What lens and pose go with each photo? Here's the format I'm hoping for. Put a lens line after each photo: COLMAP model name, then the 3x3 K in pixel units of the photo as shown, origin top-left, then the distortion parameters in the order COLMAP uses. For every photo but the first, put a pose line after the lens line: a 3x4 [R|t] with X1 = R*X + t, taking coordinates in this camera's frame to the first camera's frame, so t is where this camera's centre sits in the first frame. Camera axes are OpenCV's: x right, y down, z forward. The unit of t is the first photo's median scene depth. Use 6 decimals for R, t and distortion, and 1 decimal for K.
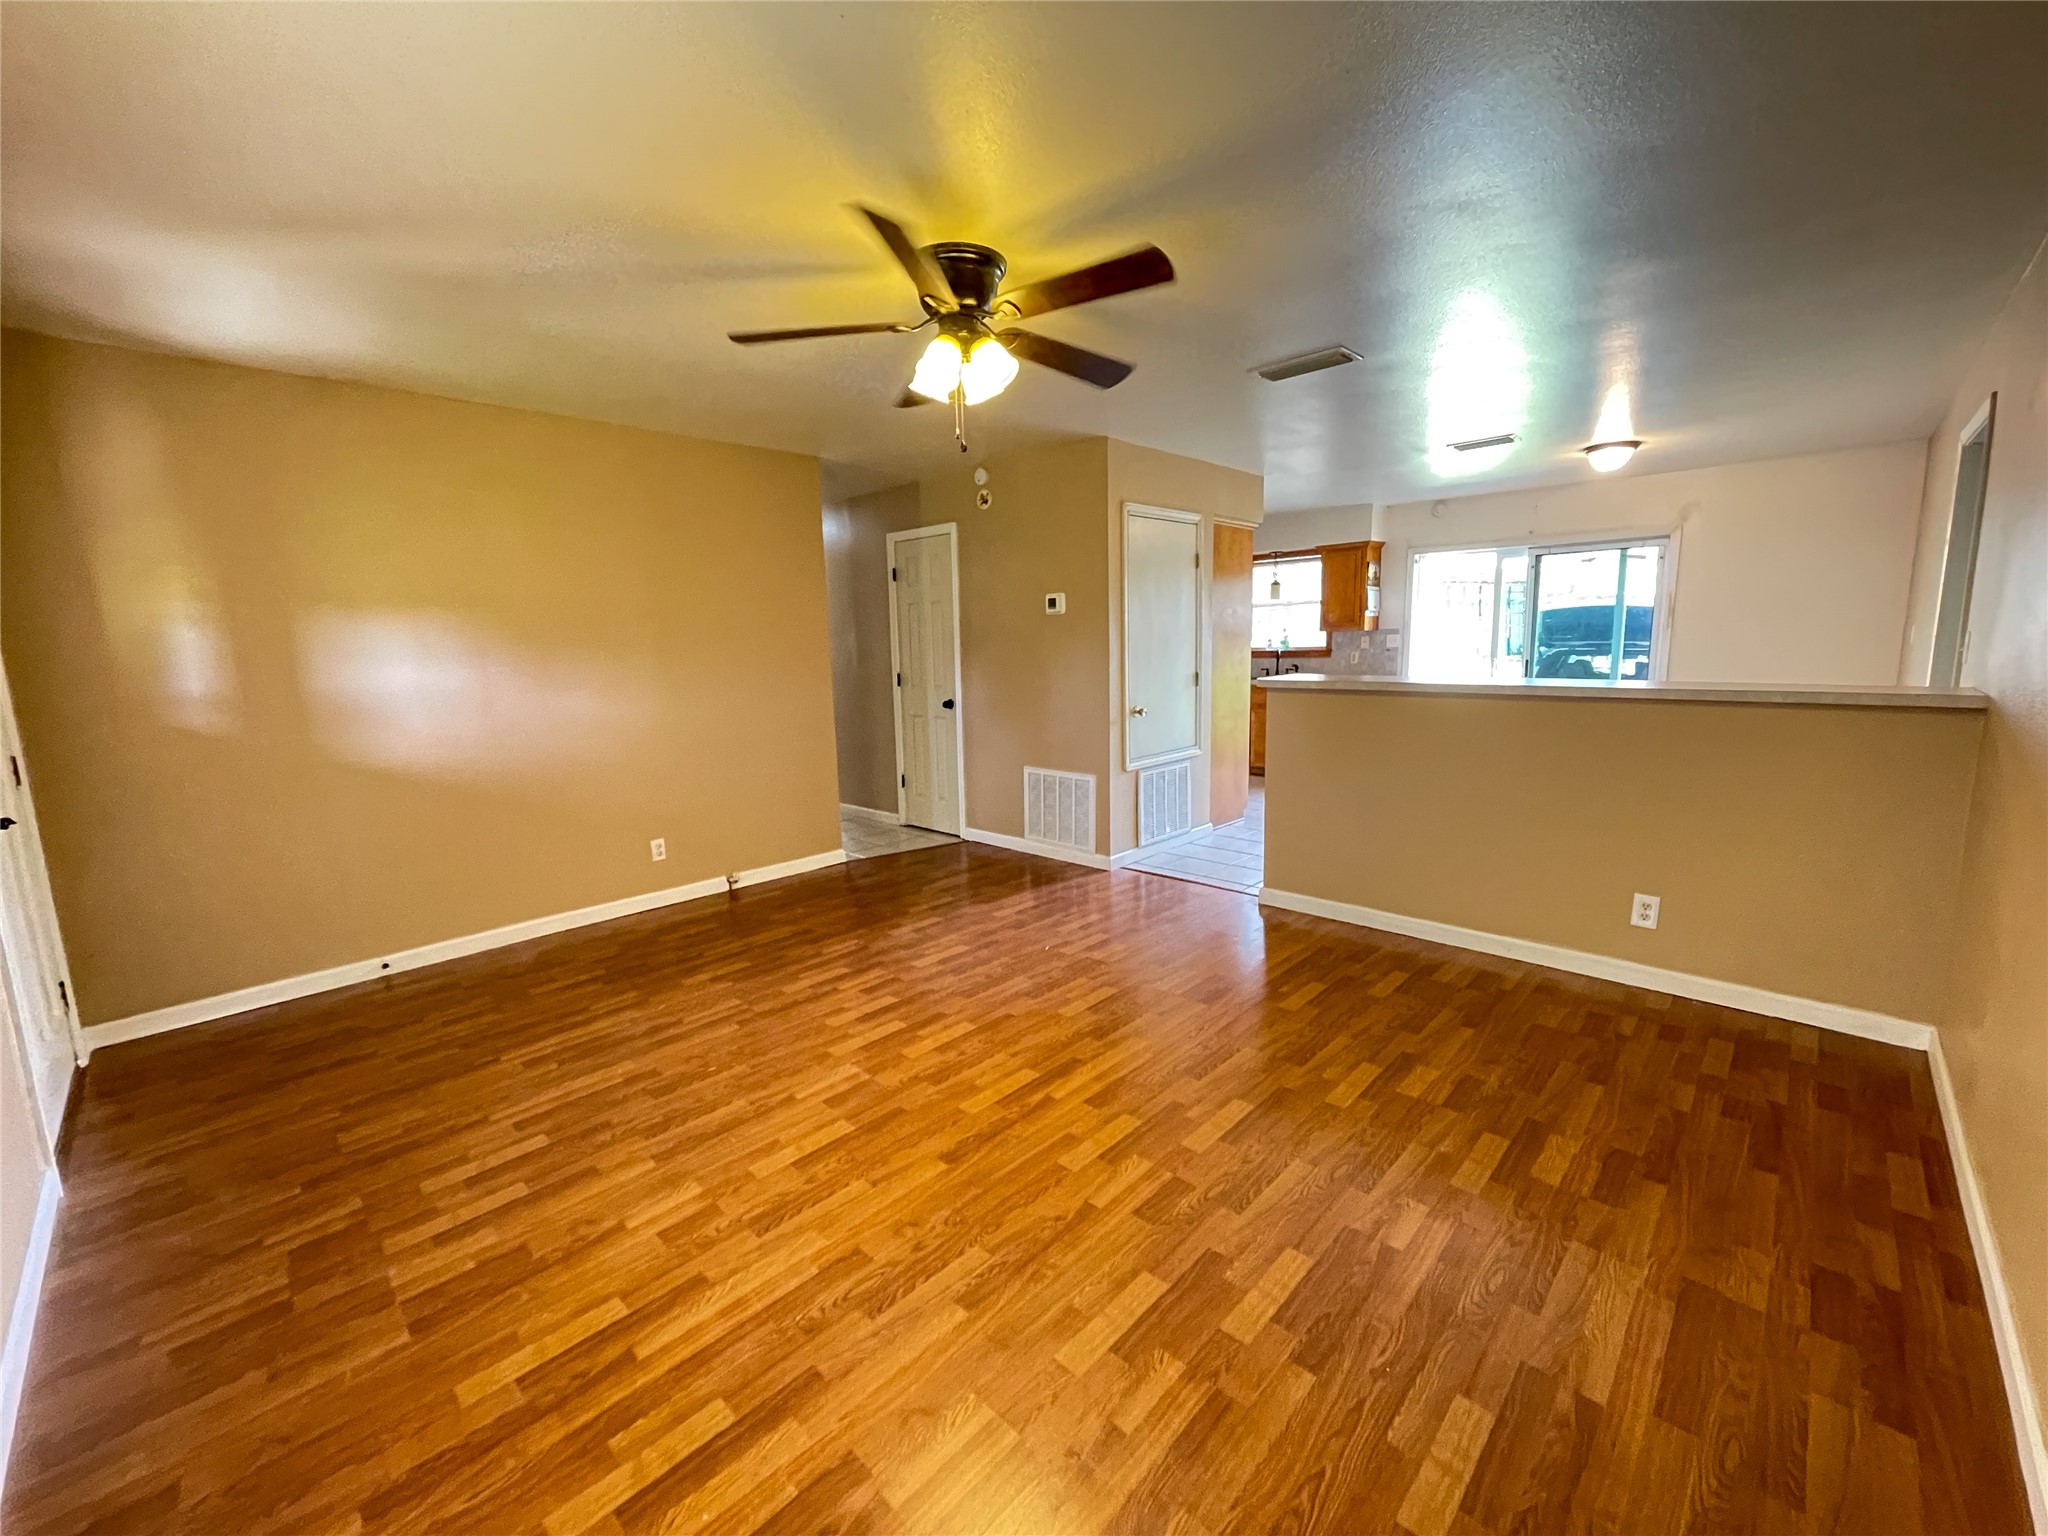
lens RADIAL K [[824.3, 0, 1017.9], [0, 824.3, 769.8], [0, 0, 1]] dist [-0.000547, 0.000540]
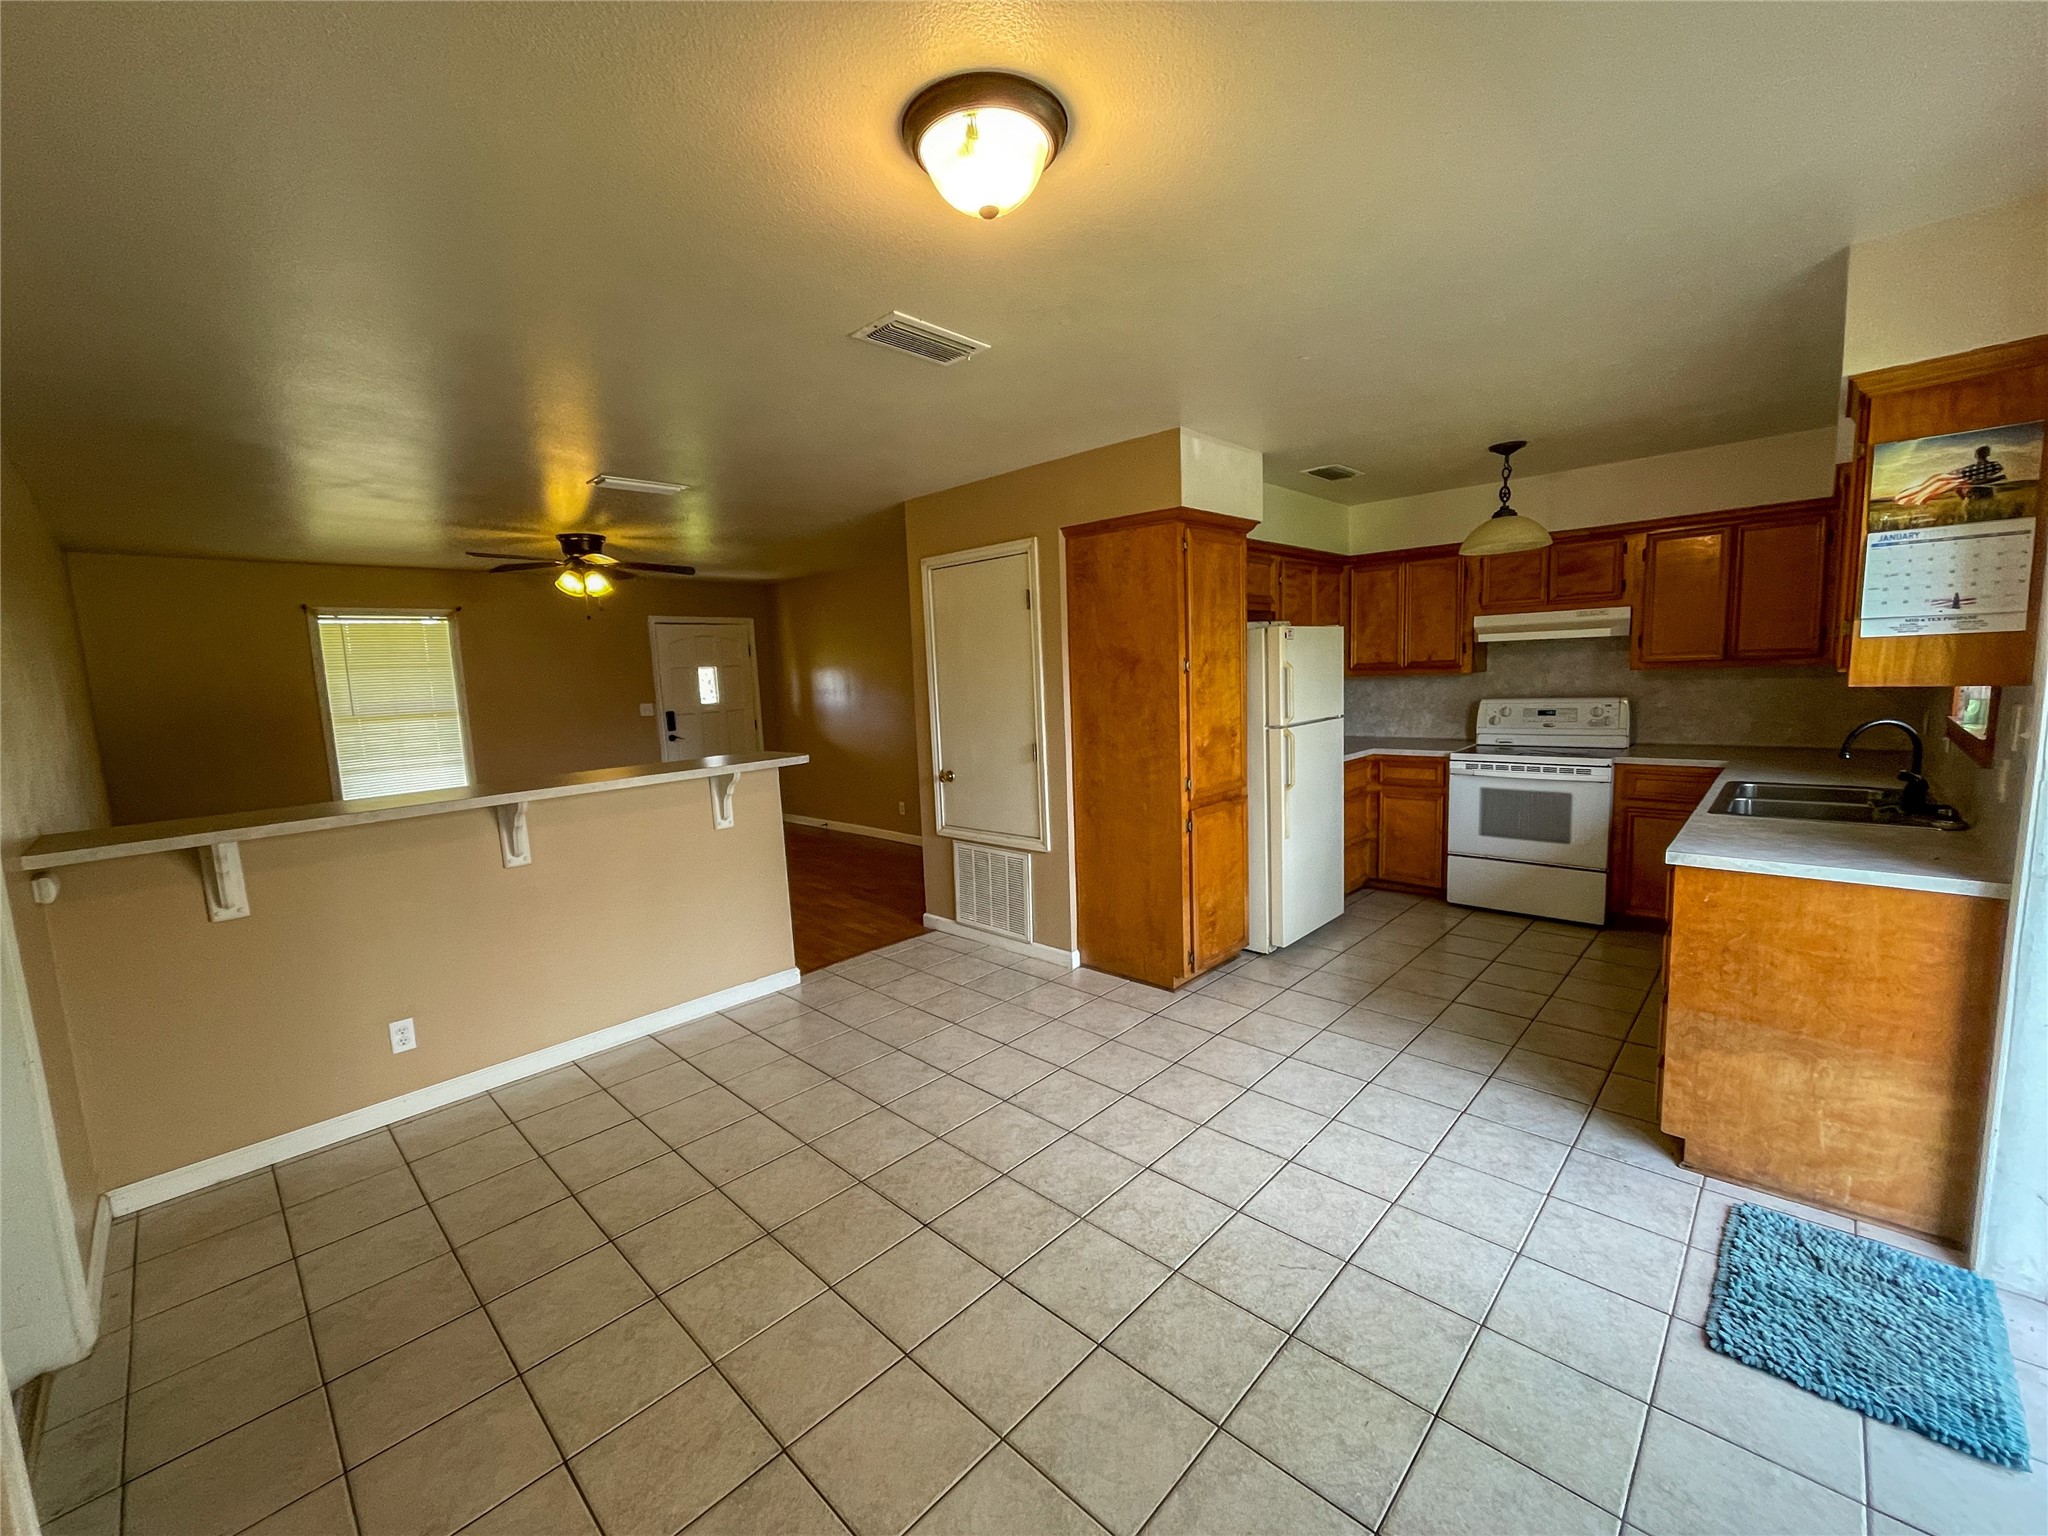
lens RADIAL K [[824.3, 0, 1021.5], [0, 824.3, 768.3], [0, 0, 1]] dist [-0.000547, 0.000540]
pose [[0.007931, 0.149408, -0.988744, 1.568173], [-0.113680, 0.982499, 0.147553, -0.332649], [0.993486, 0.111231, 0.024777, 1.559392]]
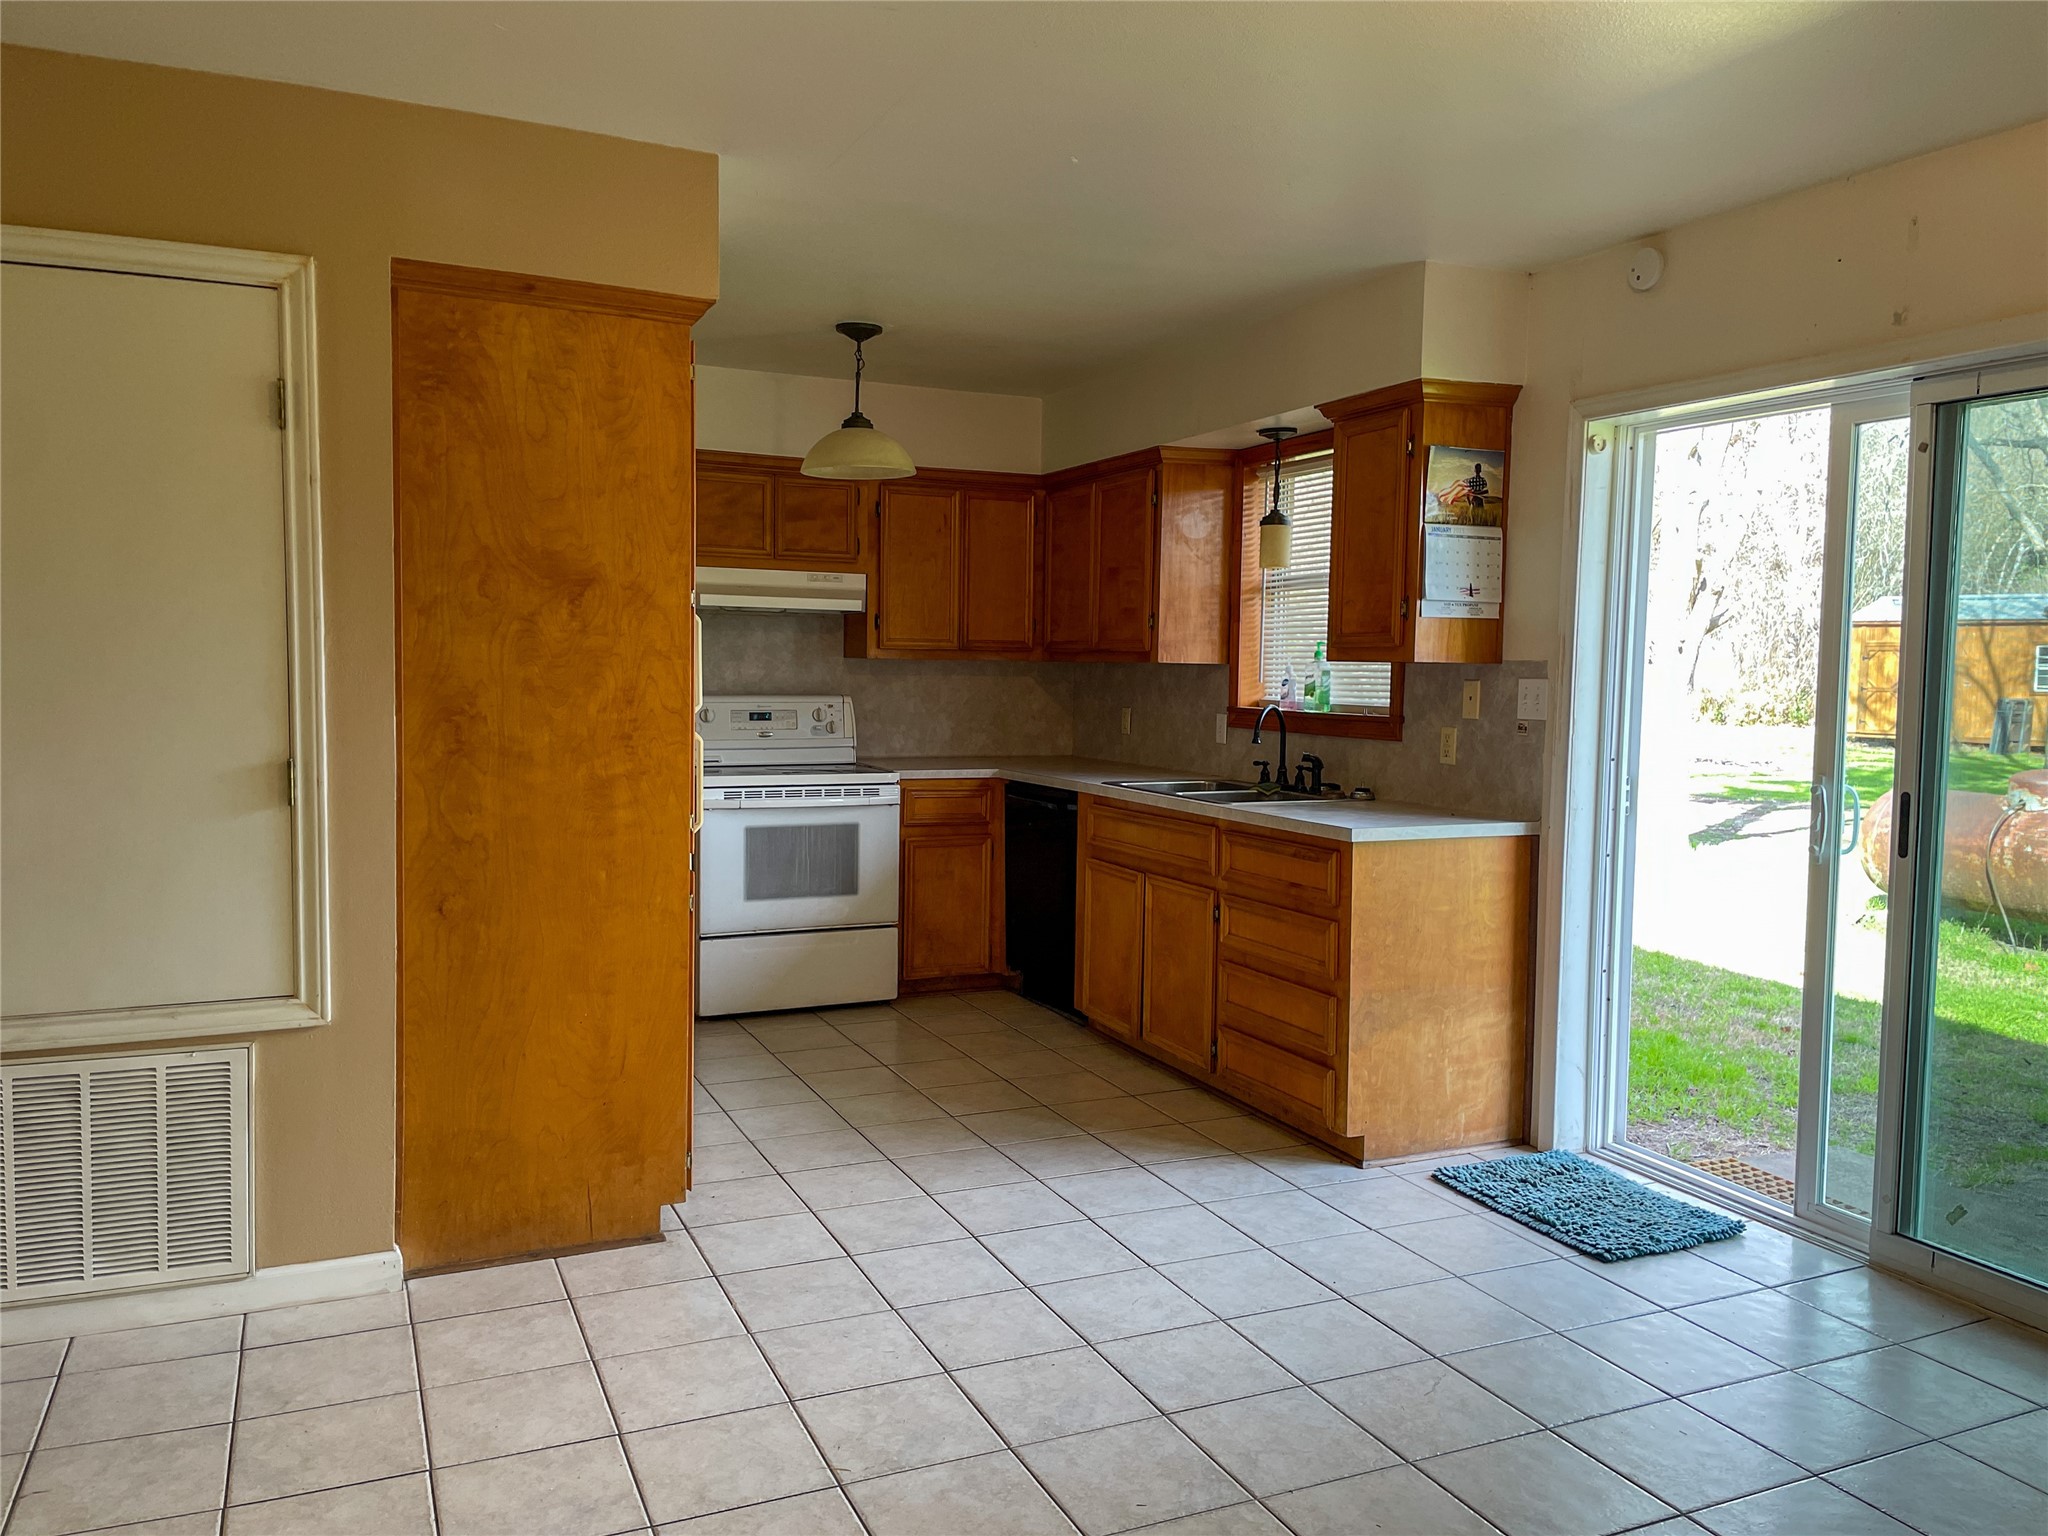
lens RADIAL K [[1539.7, 0, 1026.3], [0, 1539.7, 764.5], [0, 0, 1]] dist [0.080351, -0.085259]
pose [[0.929506, 0.067369, -0.362602, 1.102846], [-0.098268, 0.992873, -0.067434, -0.167474], [0.355475, 0.098312, 0.929501, 0.888550]]
